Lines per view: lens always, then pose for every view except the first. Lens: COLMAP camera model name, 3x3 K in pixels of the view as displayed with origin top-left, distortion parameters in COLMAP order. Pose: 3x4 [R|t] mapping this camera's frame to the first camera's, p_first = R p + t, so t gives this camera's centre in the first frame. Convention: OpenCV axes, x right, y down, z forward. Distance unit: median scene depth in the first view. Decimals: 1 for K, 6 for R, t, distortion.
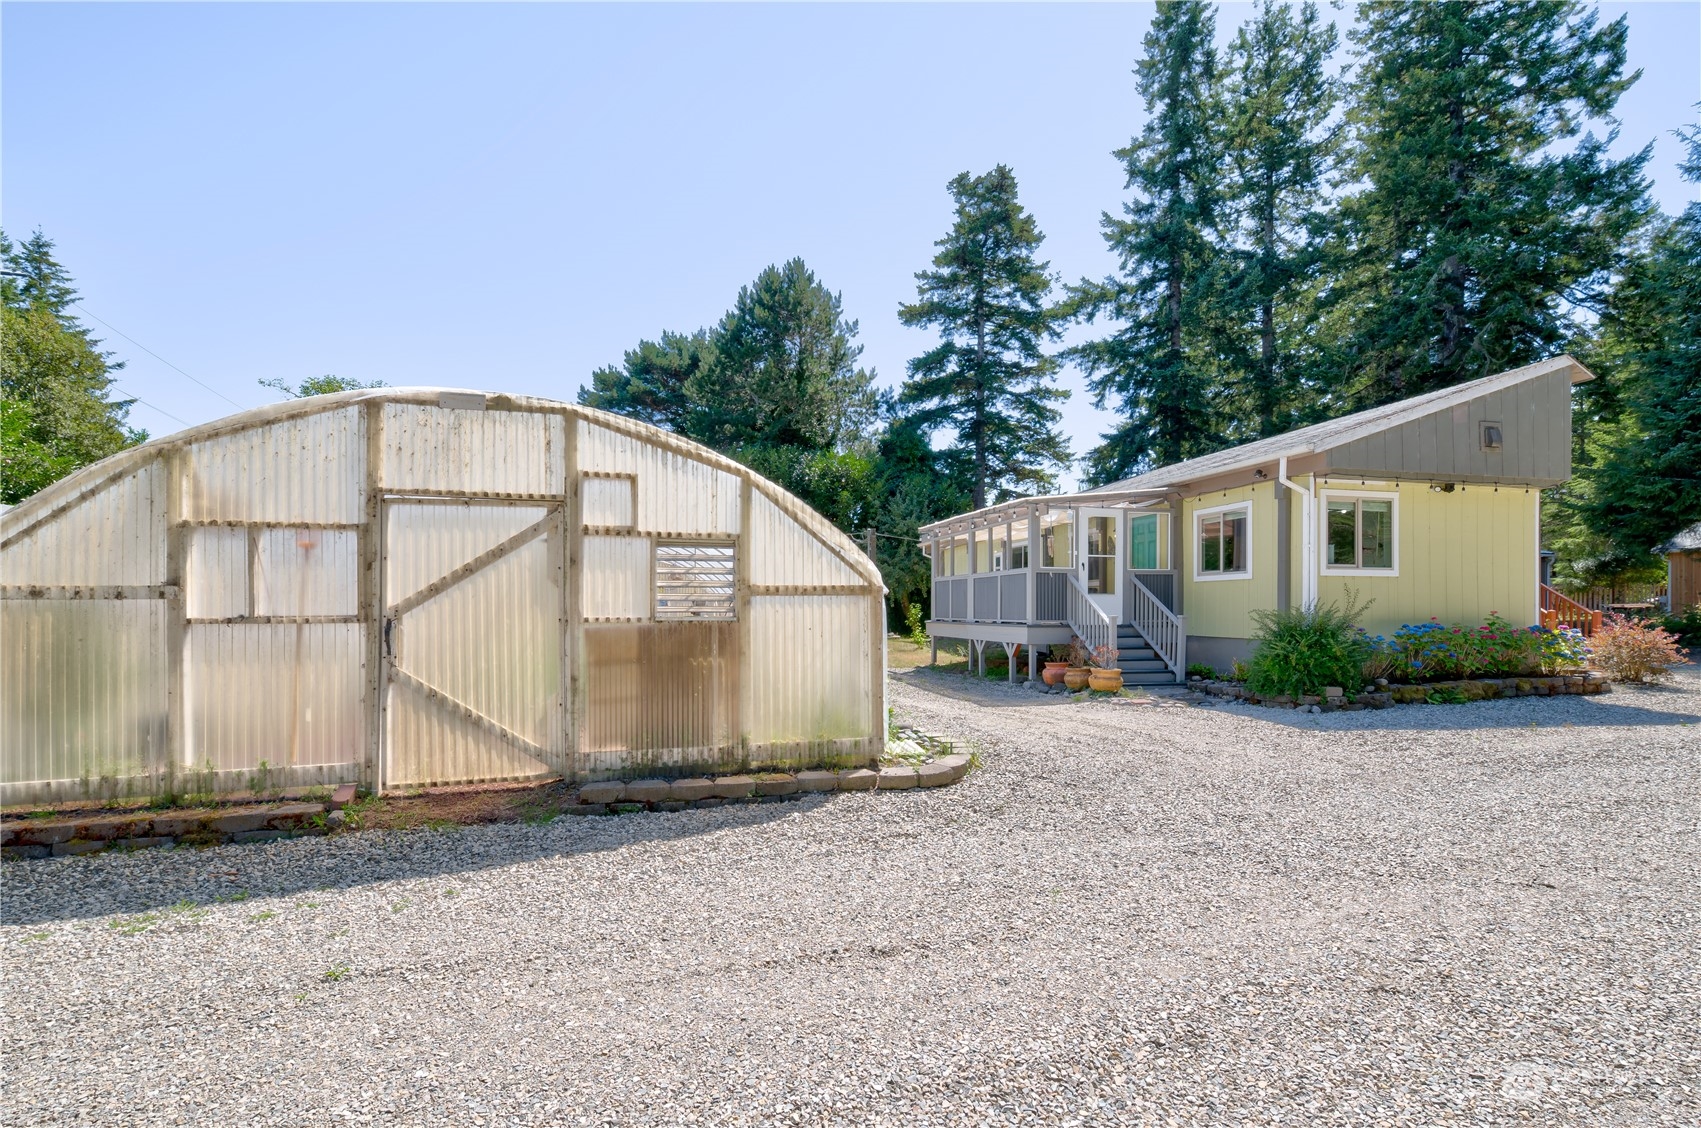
lens RADIAL K [[773.5, 0, 854.9], [0, 773.5, 611.9], [0, 0, 1]] dist [-0.000293, 0.000071]
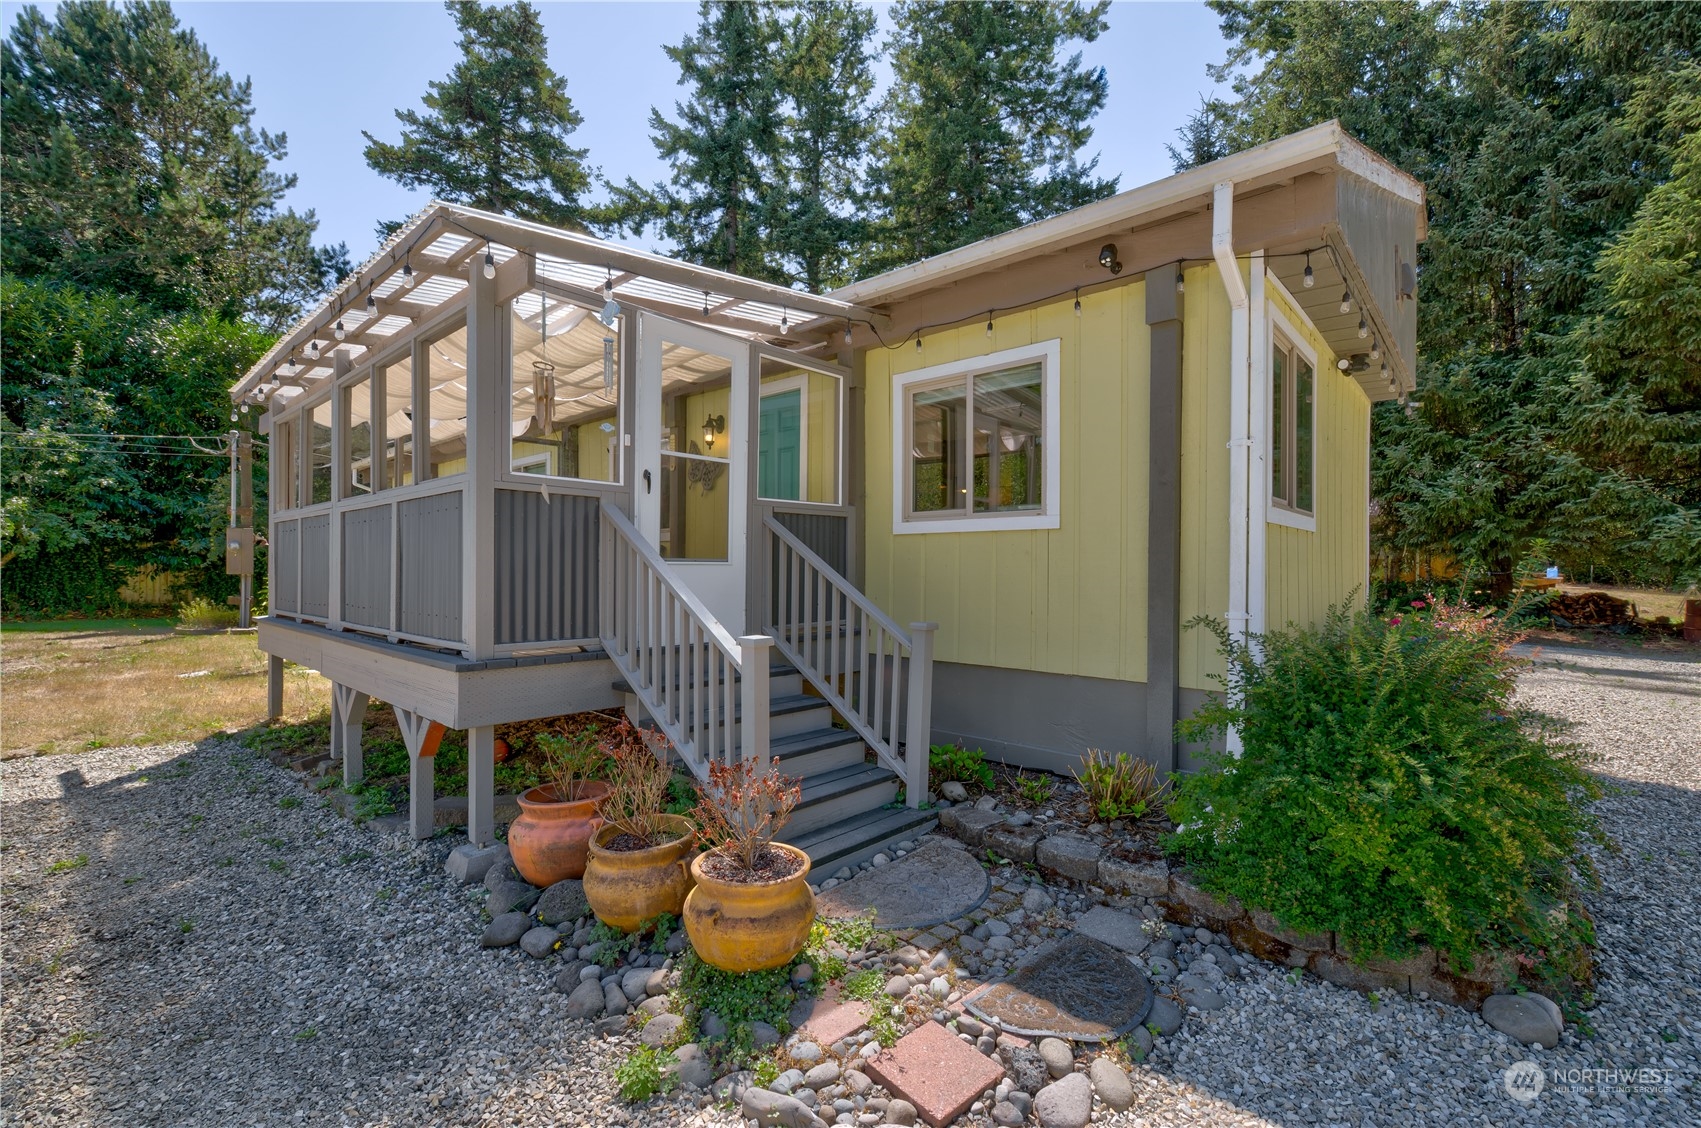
lens RADIAL K [[726.2, 0, 855.1], [0, 726.2, 564.0], [0, 0, 1]] dist [0.001626, 0.000352]
pose [[0.828730, 0.007068, 0.559604, 0.059773], [-0.000971, 0.999937, -0.011193, -0.005534], [-0.559648, 0.008733, 0.828684, 0.213147]]
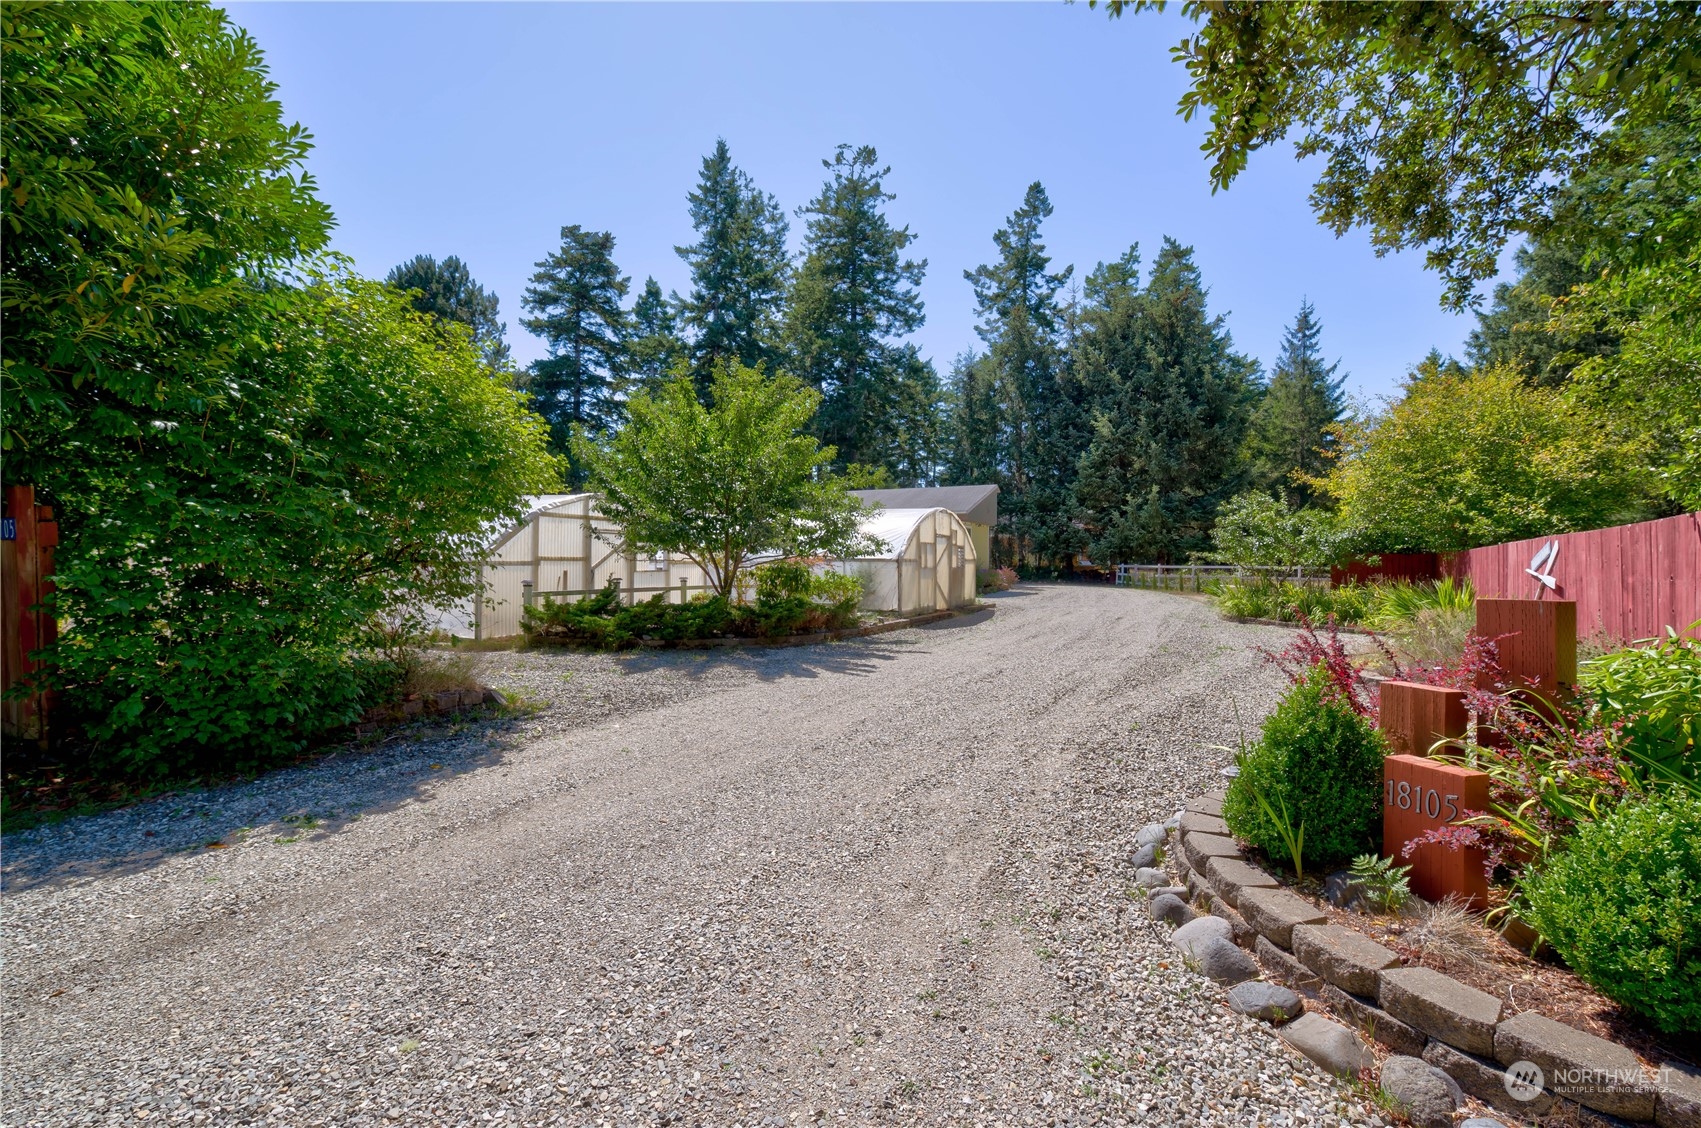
lens RADIAL K [[726.2, 0, 855.1], [0, 726.2, 564.0], [0, 0, 1]] dist [0.001626, 0.000352]
pose [[0.654368, 0.002331, 0.756172, -0.479180], [-0.000163, 0.999996, -0.002941, 0.000279], [-0.756176, 0.001802, 0.654366, -0.145157]]
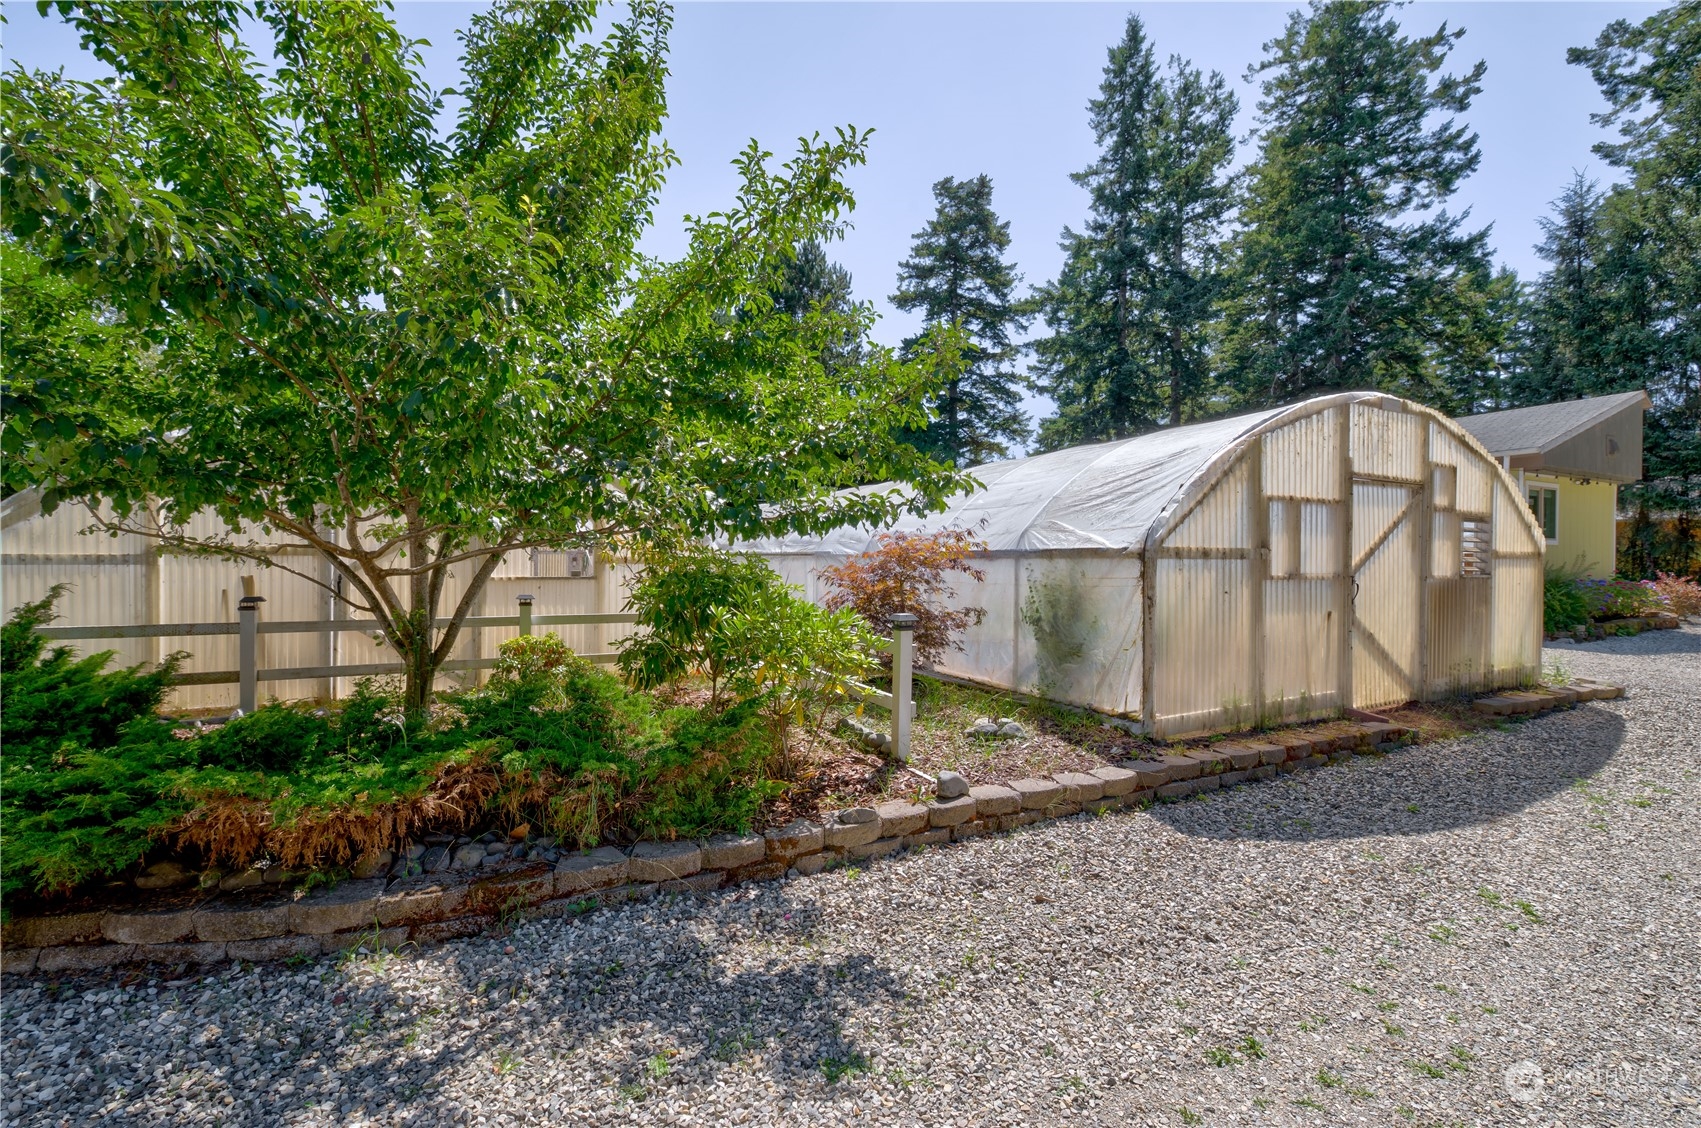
lens RADIAL K [[715.4, 0, 854.2], [0, 715.4, 572.2], [0, 0, 1]] dist [0.000906, -0.000507]
pose [[0.977519, 0.003695, 0.210815, -0.216471], [-0.005852, 0.999937, 0.009607, -0.000533], [-0.210766, -0.010625, 0.977479, 0.001732]]
